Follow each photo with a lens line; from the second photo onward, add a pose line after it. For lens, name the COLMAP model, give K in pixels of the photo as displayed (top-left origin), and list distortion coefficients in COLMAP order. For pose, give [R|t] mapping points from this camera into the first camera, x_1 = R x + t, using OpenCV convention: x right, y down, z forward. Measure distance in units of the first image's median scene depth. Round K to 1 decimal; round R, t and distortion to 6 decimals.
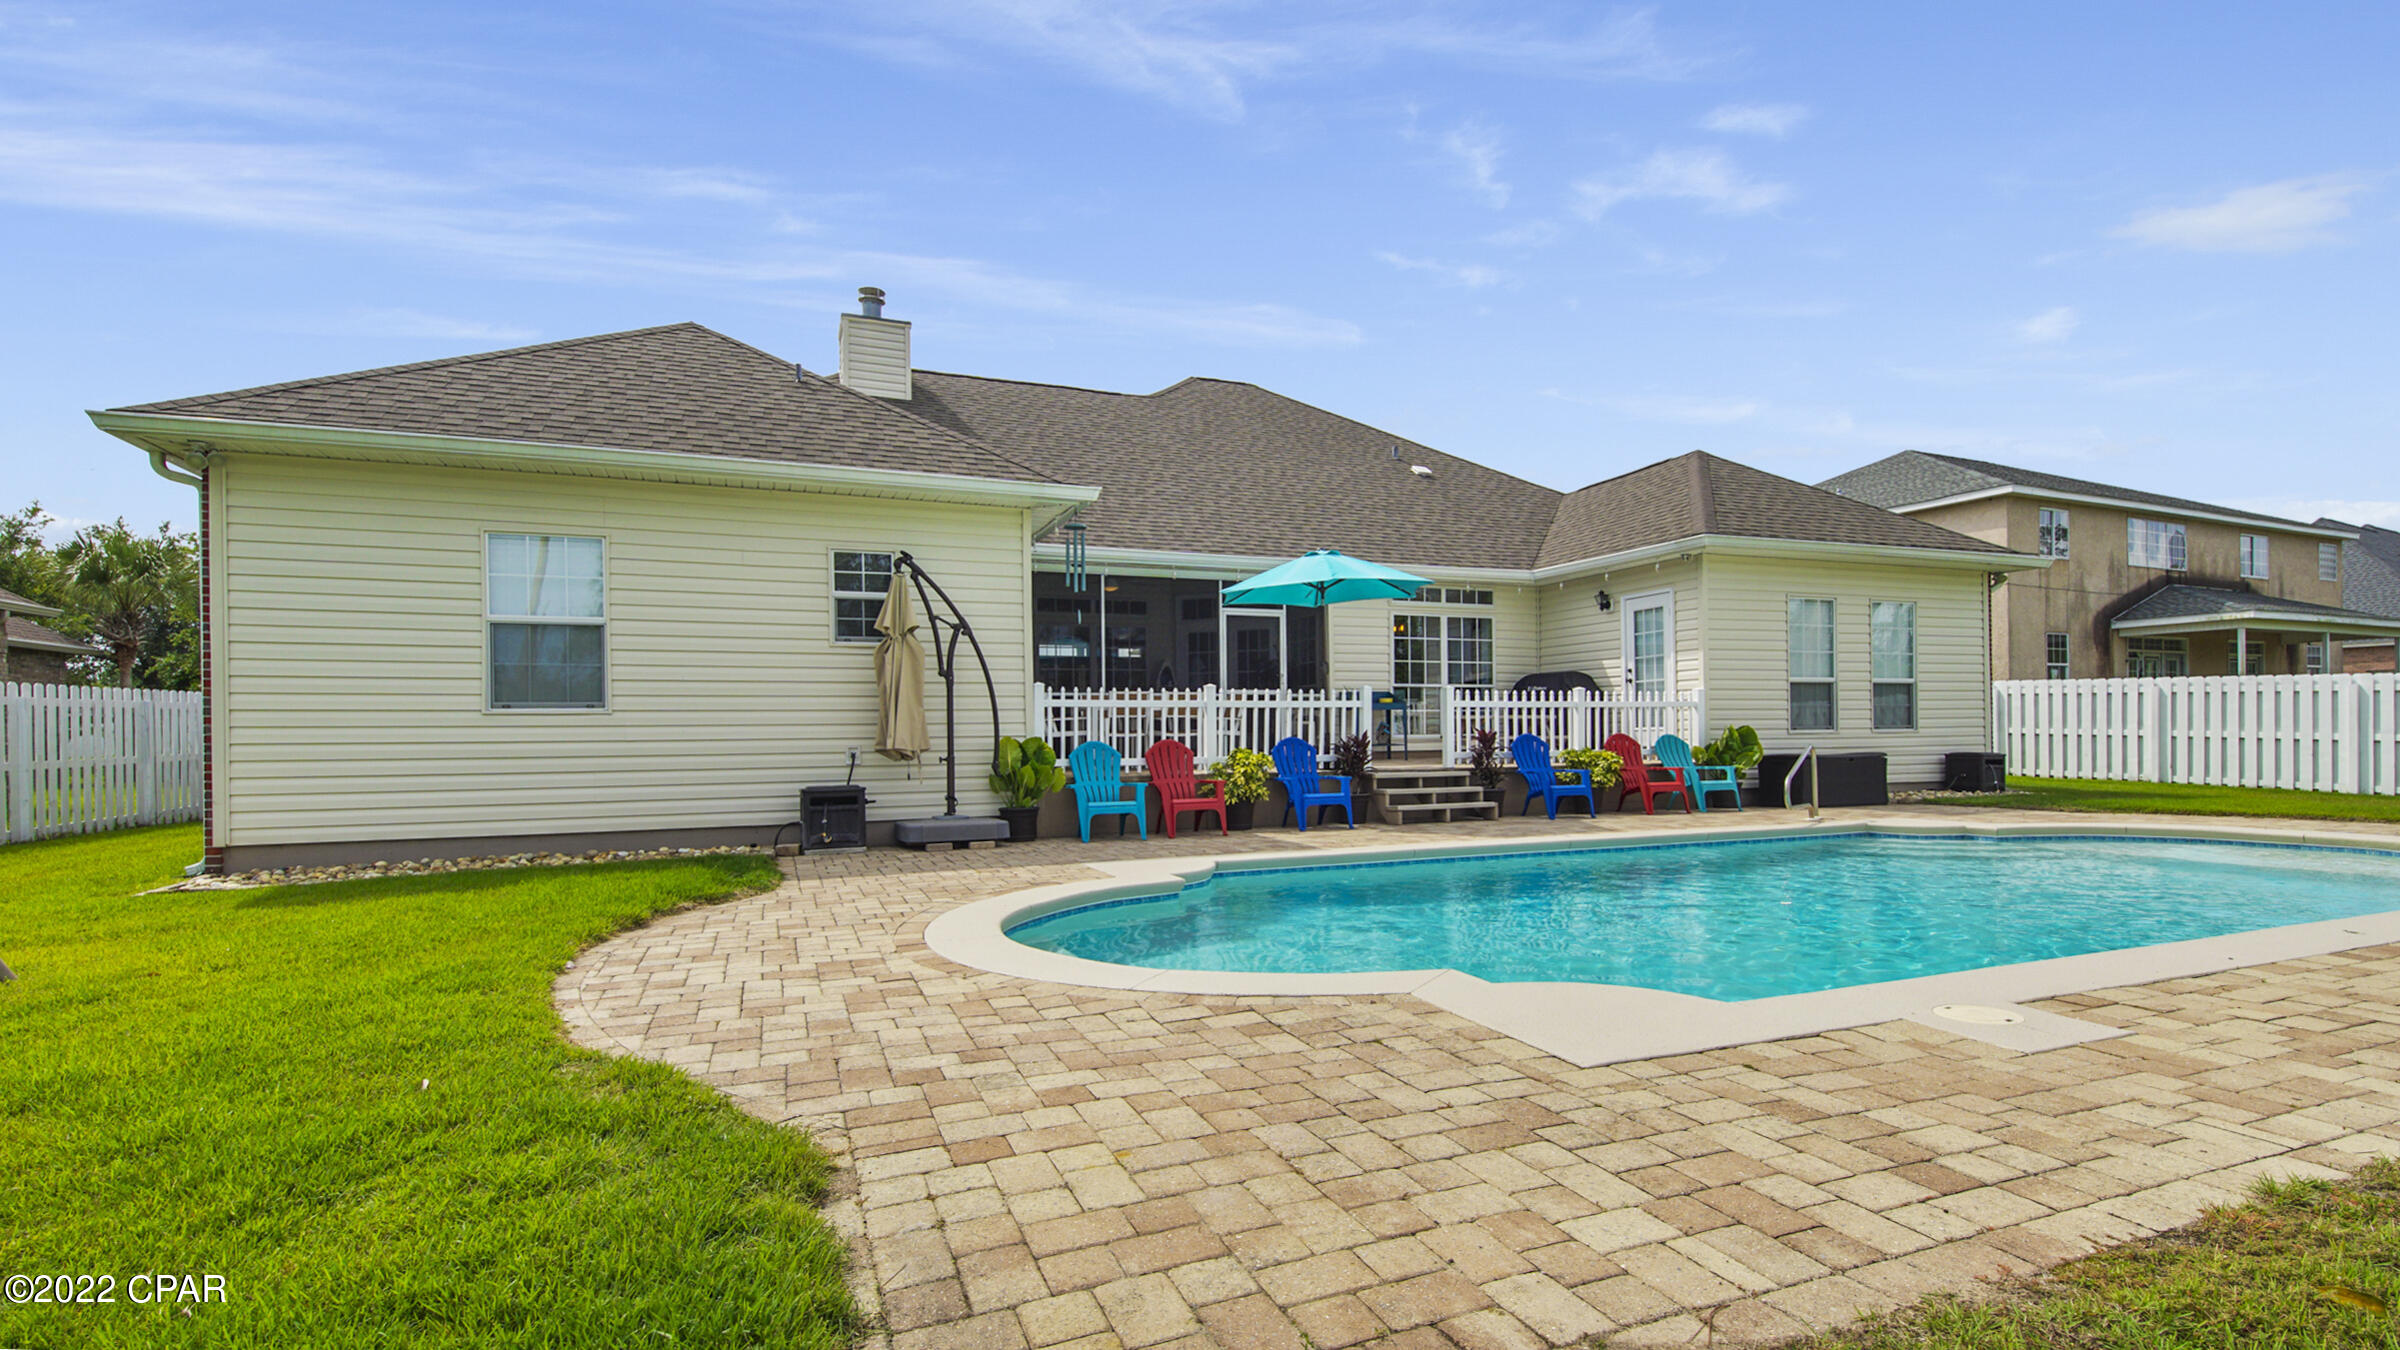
lens RADIAL K [[1088.6, 0, 1203.0], [0, 1088.6, 737.7], [0, 0, 1]] dist [0.038964, -0.011076]
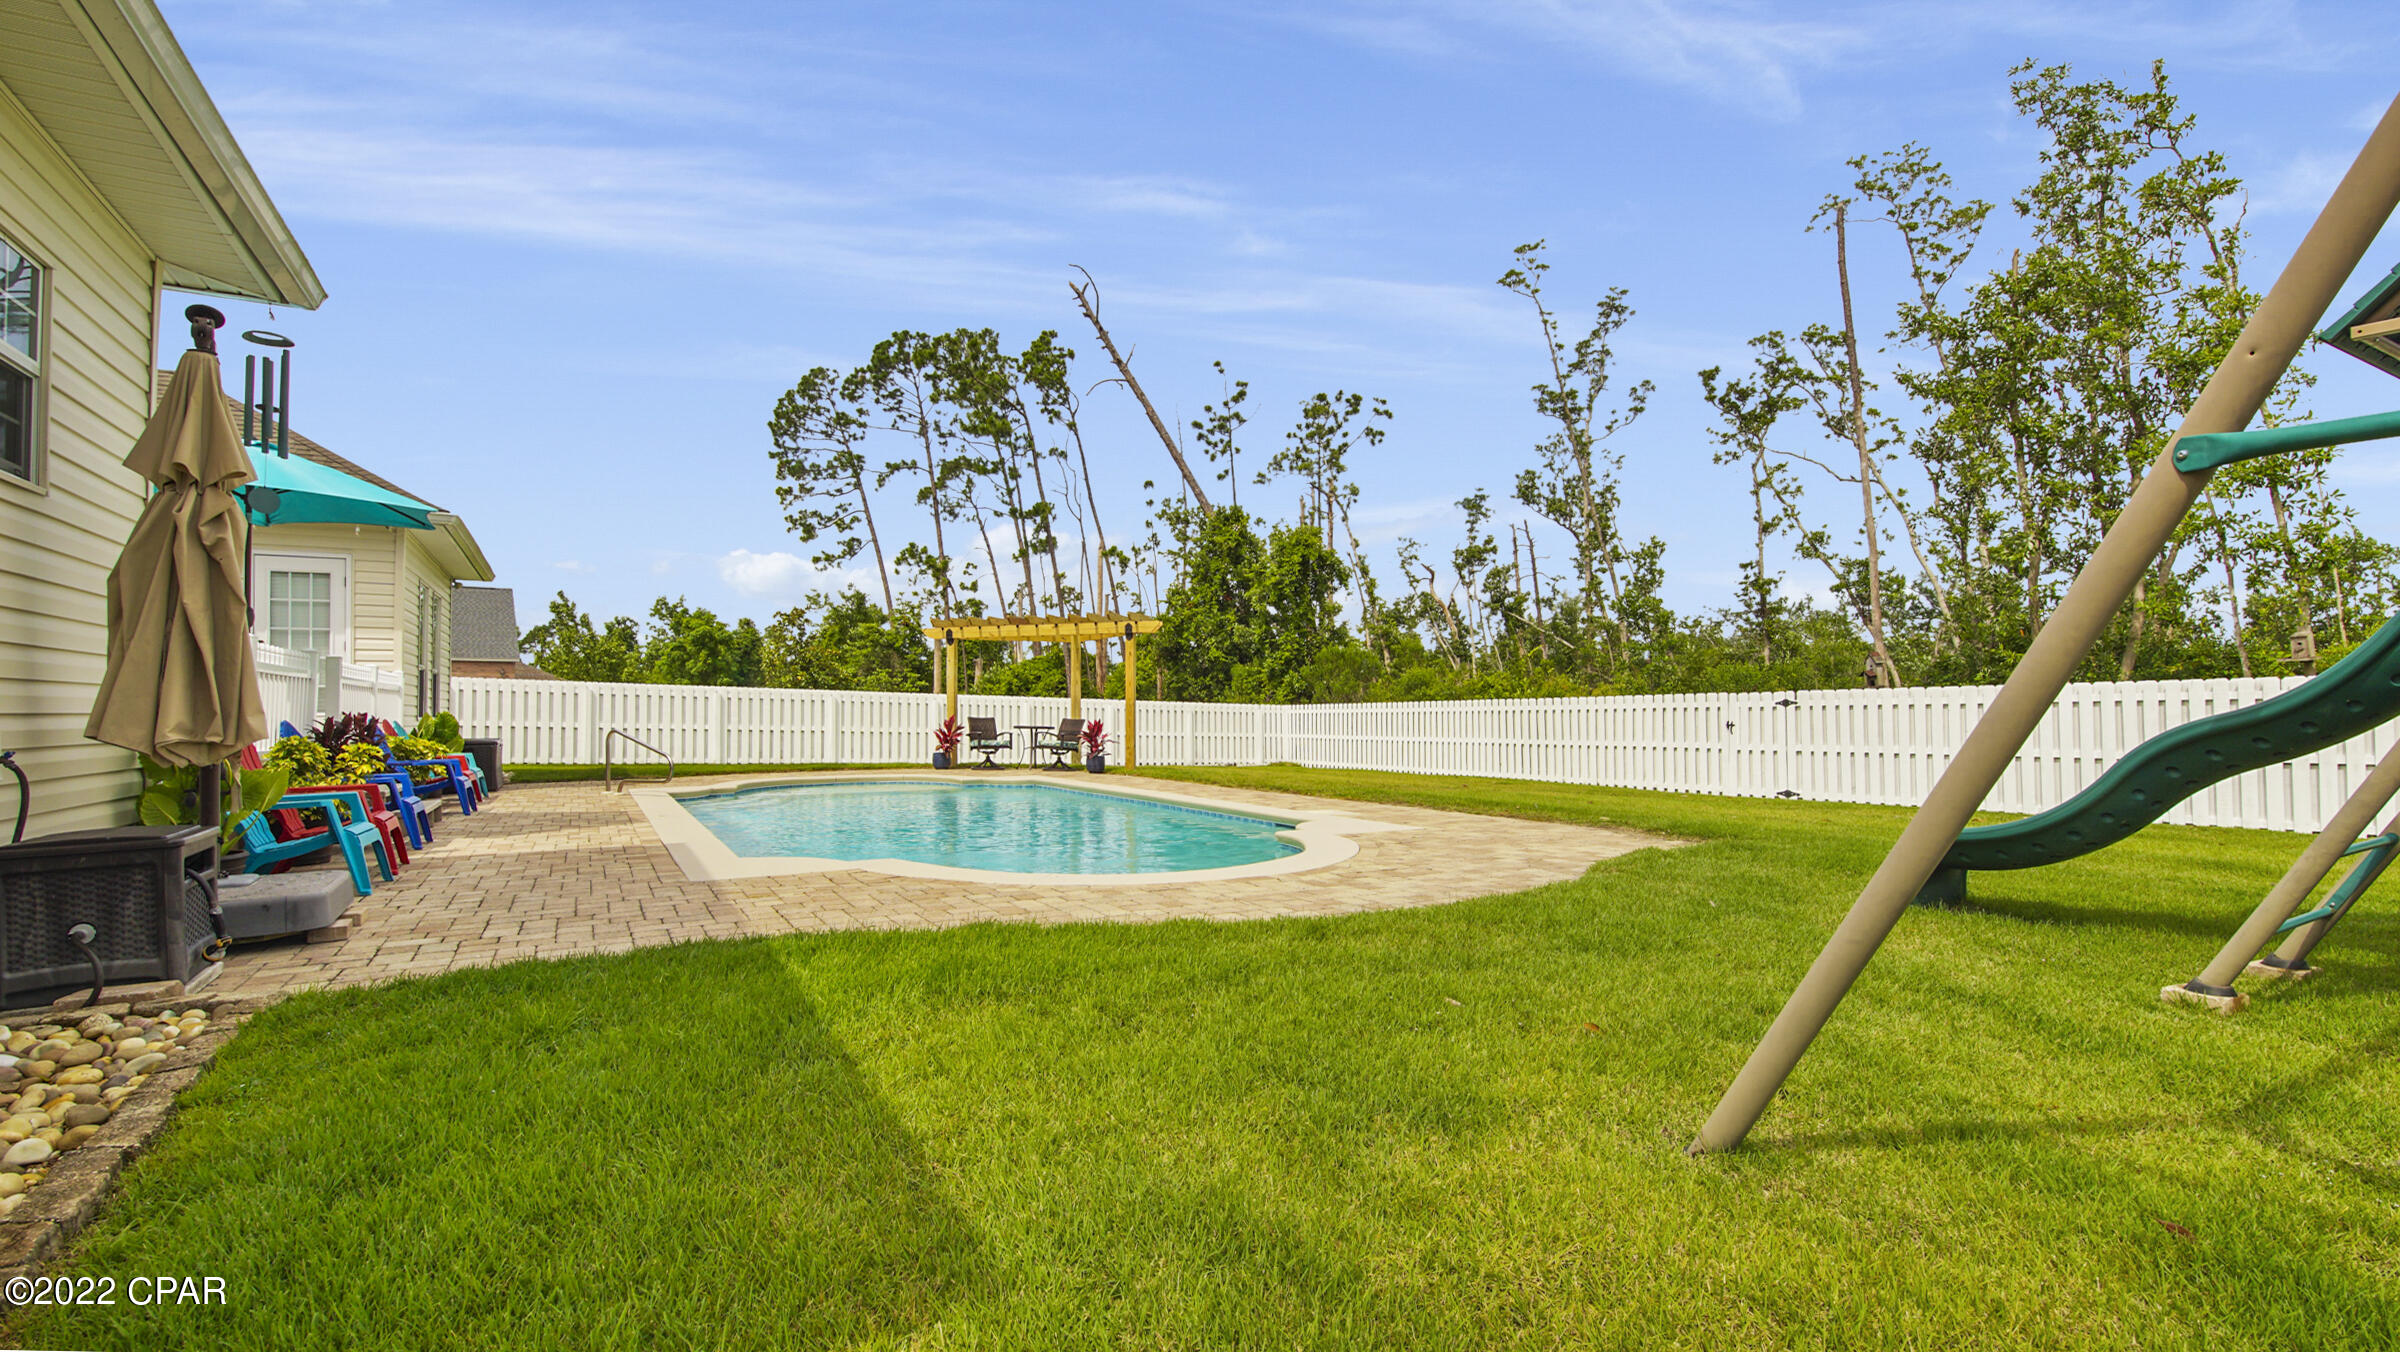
lens RADIAL K [[1069.9, 0, 1195.0], [0, 1069.9, 680.6], [0, 0, 1]] dist [0.021863, -0.000706]
pose [[-0.133093, 0.041158, 0.990249, -0.510153], [0.007707, 0.999150, -0.040492, 0.004957], [-0.991074, 0.002243, -0.133297, 0.428486]]
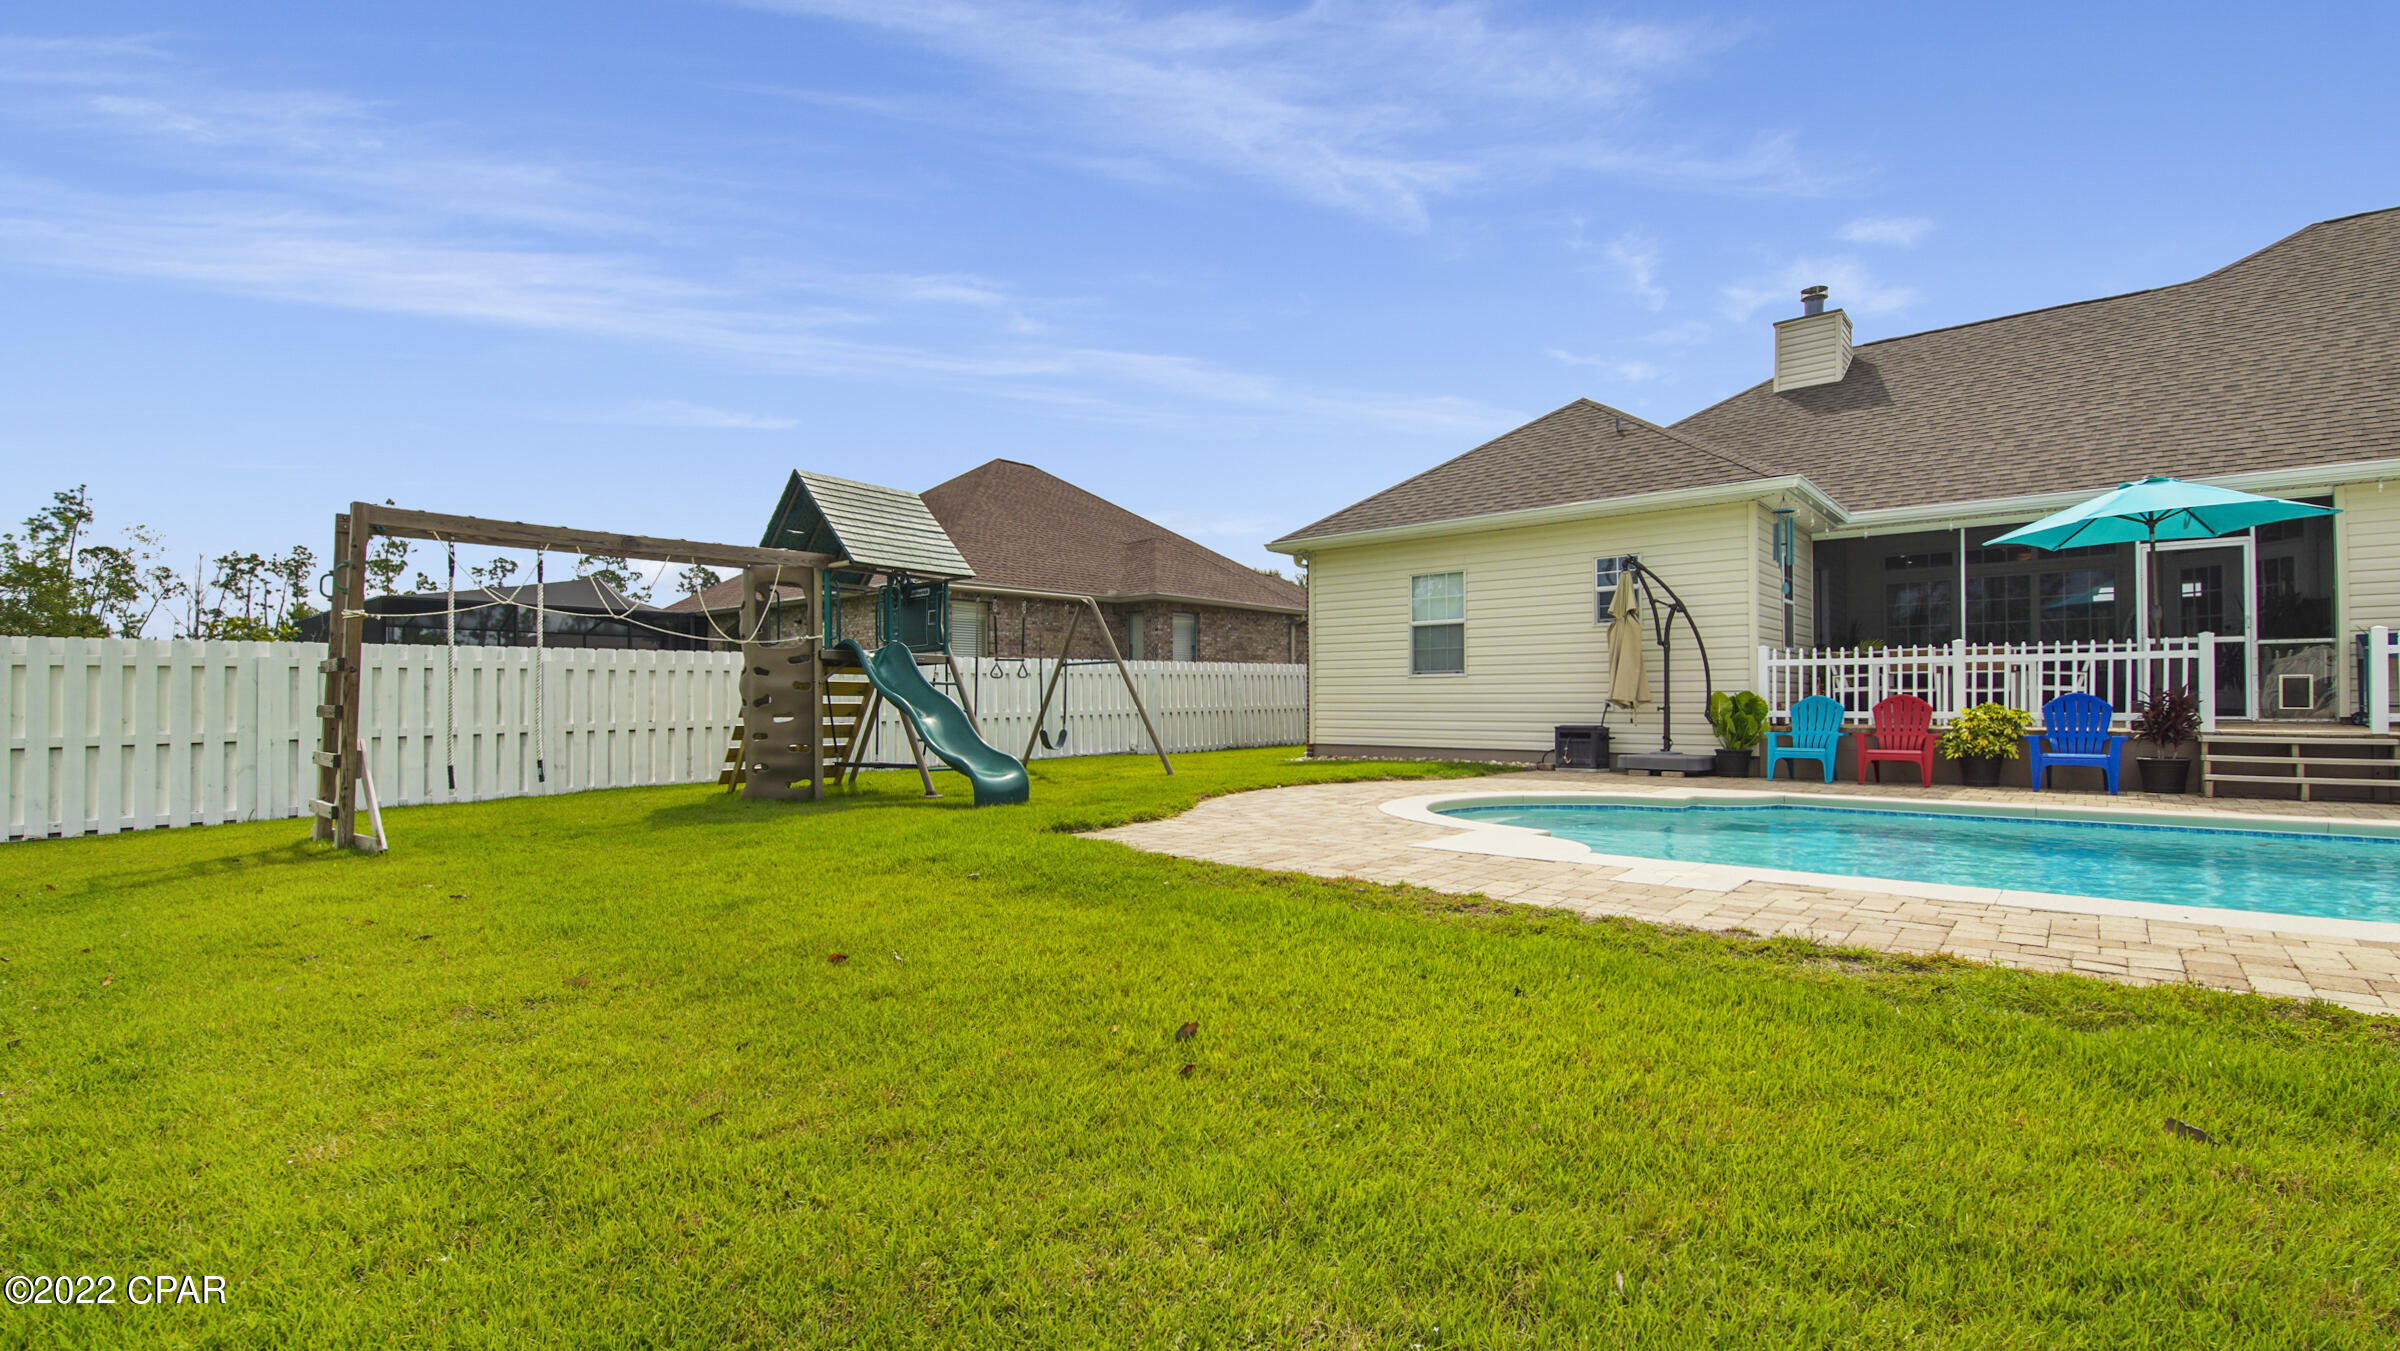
lens RADIAL K [[1080.3, 0, 1195.9], [0, 1080.3, 669.5], [0, 0, 1]] dist [0.052563, -0.025706]
pose [[0.463760, -0.018541, -0.885767, 0.450632], [-0.005402, 0.999703, -0.023754, 0.004871], [0.885944, 0.015801, 0.463523, -0.066511]]
